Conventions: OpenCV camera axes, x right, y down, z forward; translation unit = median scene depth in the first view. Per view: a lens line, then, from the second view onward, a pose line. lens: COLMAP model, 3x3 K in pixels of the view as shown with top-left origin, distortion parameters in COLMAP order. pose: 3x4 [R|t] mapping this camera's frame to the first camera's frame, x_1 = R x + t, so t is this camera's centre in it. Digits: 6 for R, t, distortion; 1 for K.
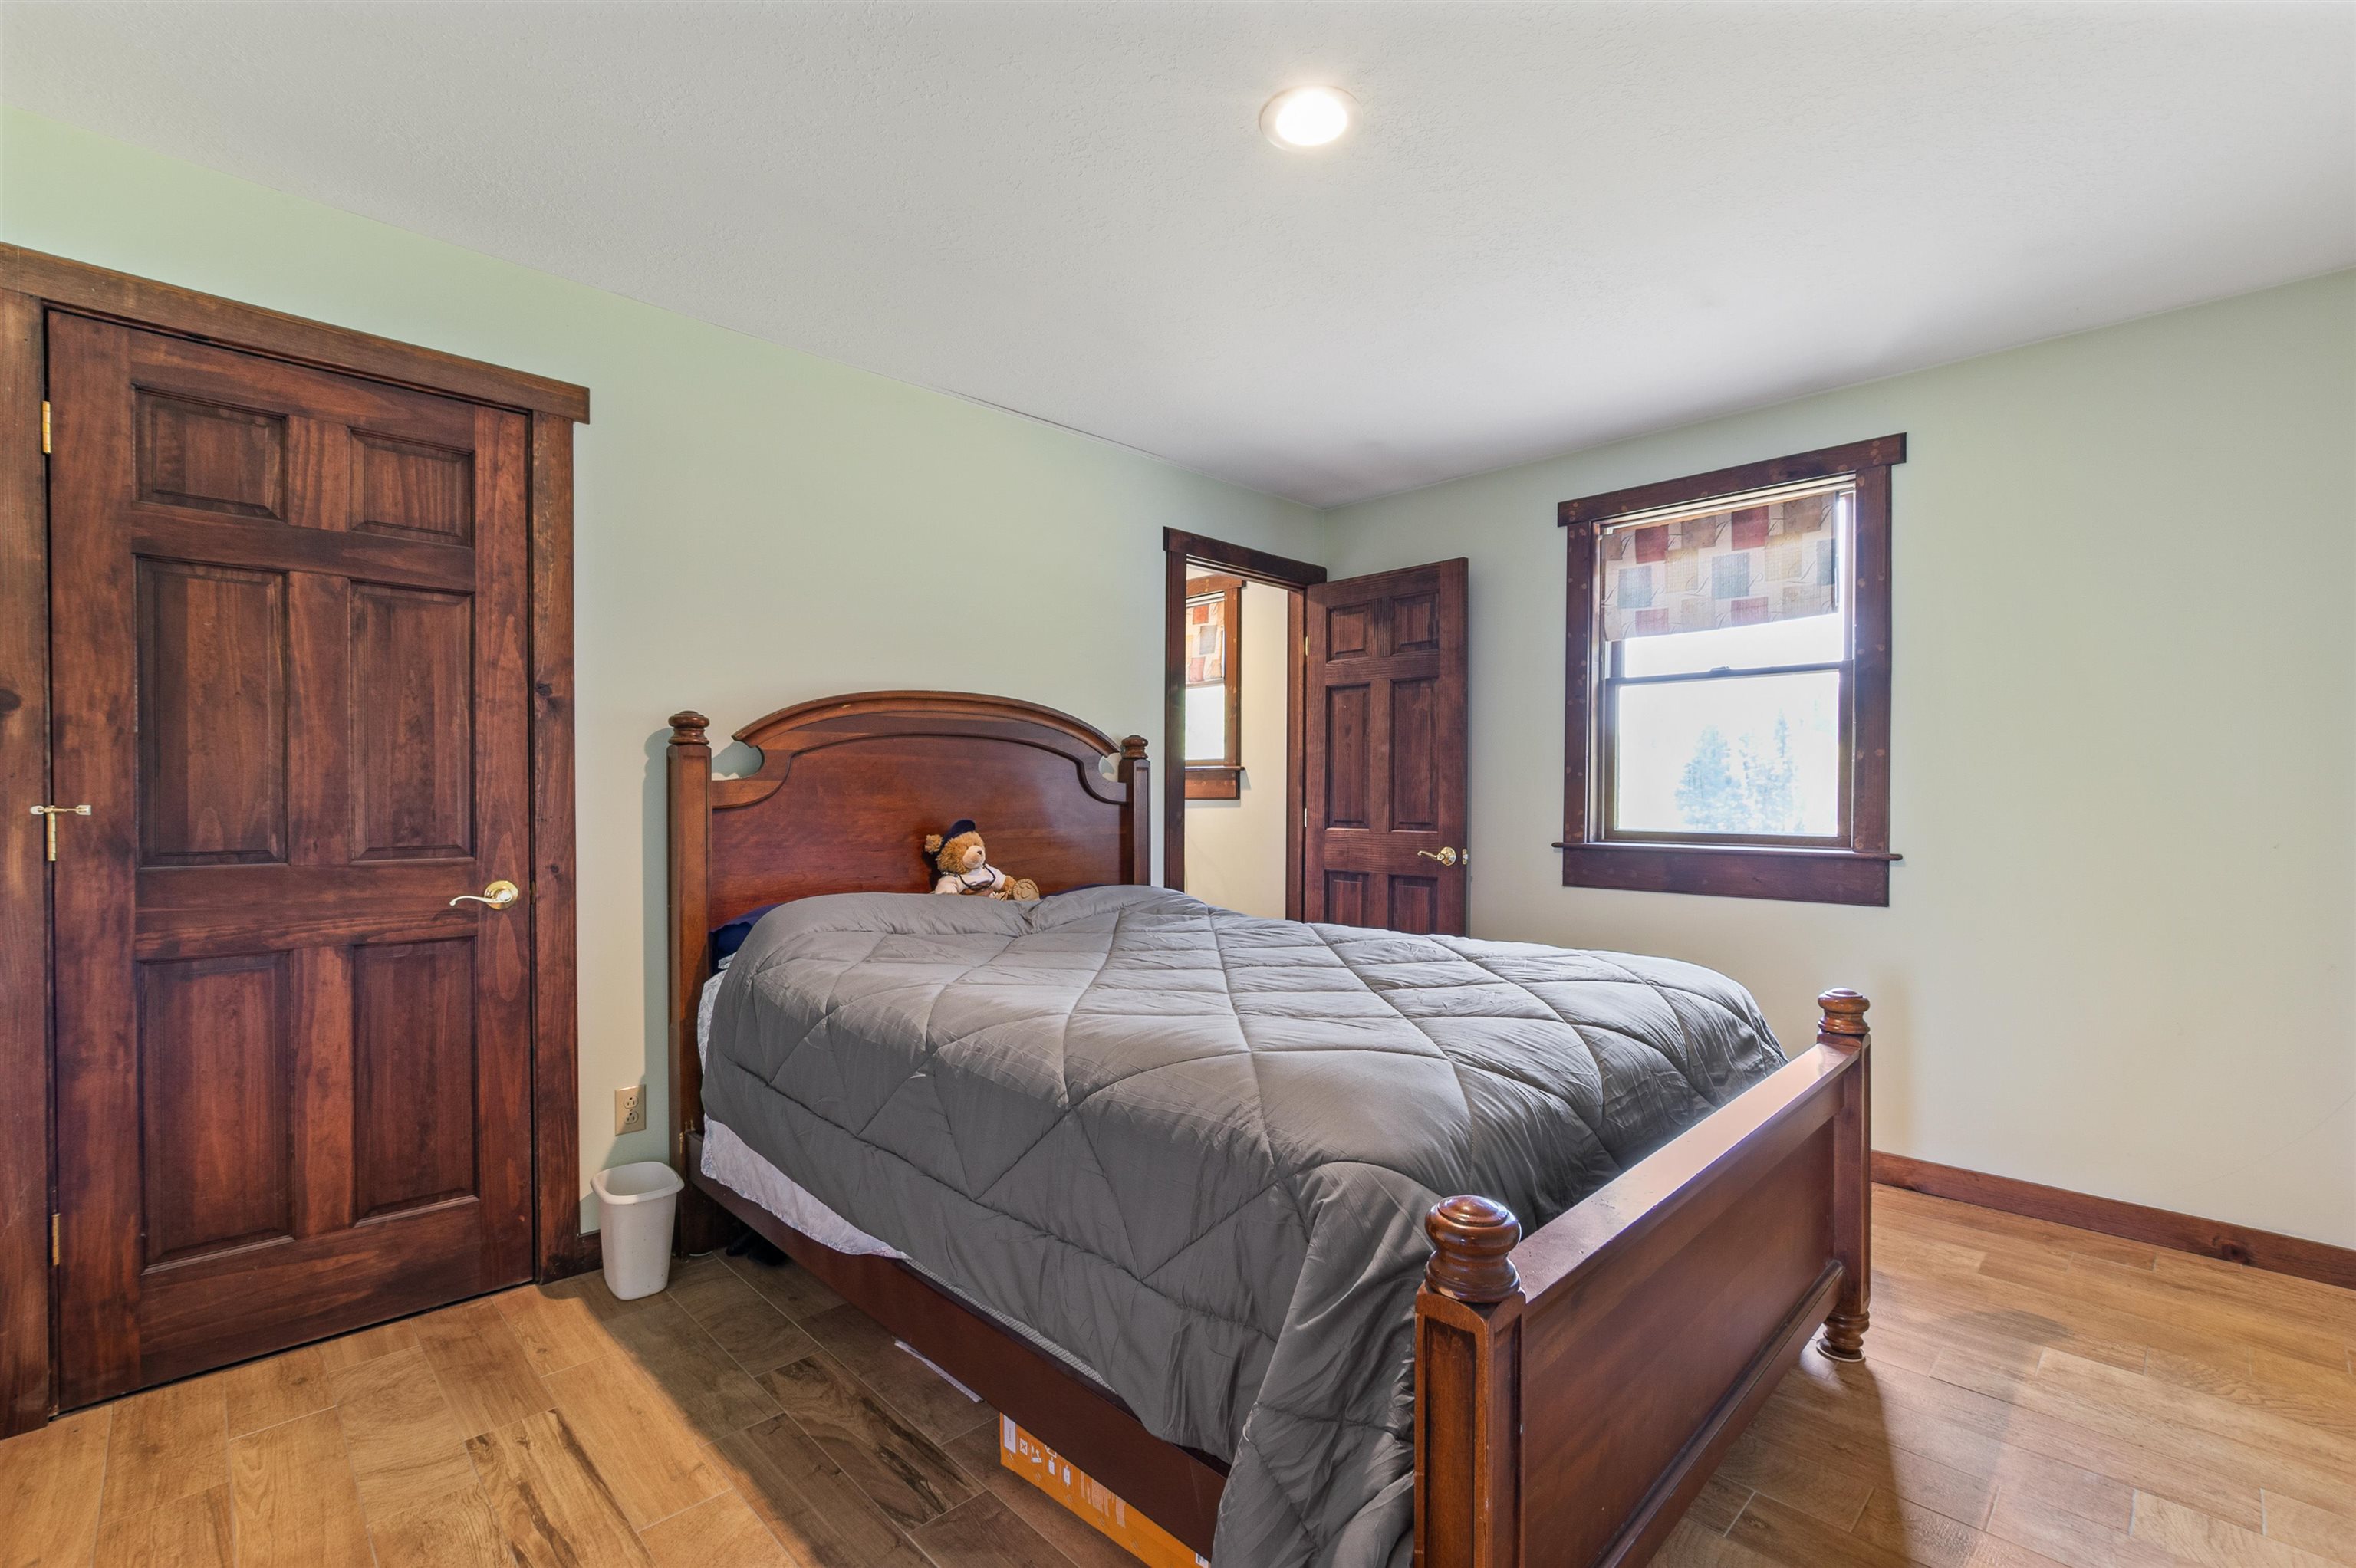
lens RADIAL K [[1039.1, 0, 1182.2], [0, 1039.1, 802.3], [0, 0, 1]] dist [-0.002634, -0.000062]
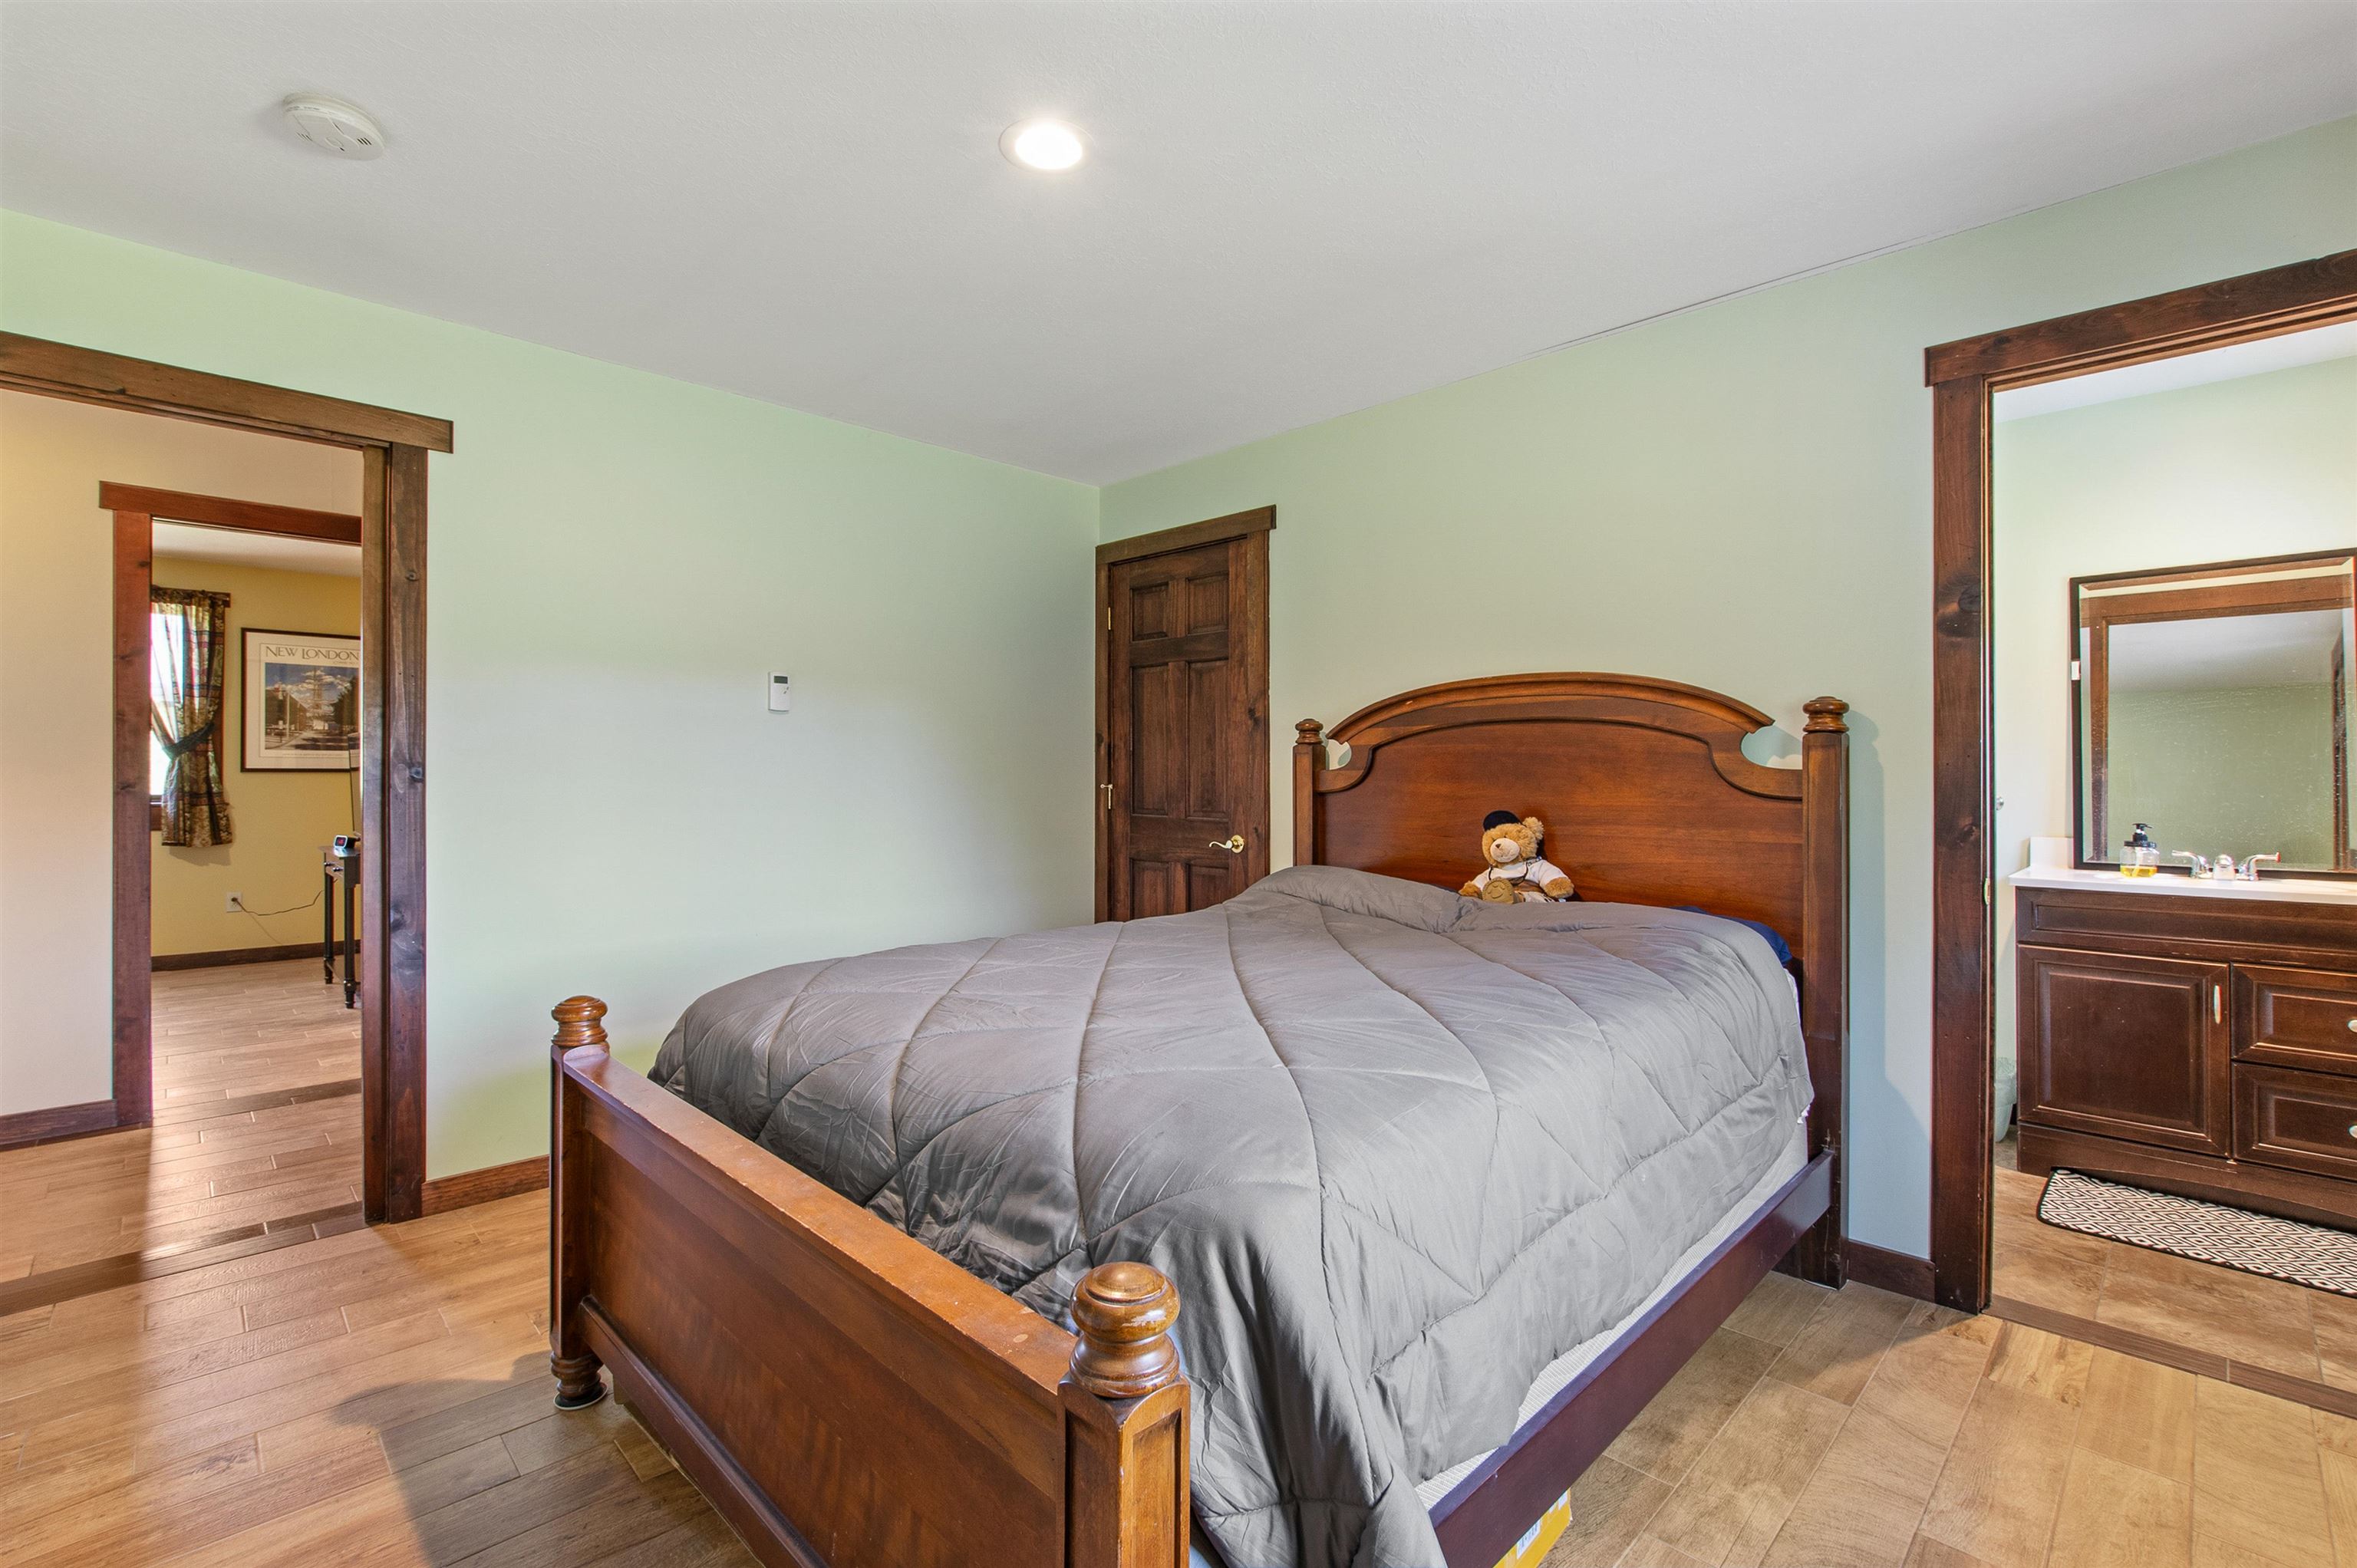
lens RADIAL K [[1039.5, 0, 1185.2], [0, 1039.5, 773.6], [0, 0, 1]] dist [-0.002634, -0.000062]
pose [[0.015999, -0.006975, -0.999848, 0.923402], [-0.017083, 0.999828, -0.007248, -0.005701], [0.999726, 0.017197, 0.015877, 0.883847]]
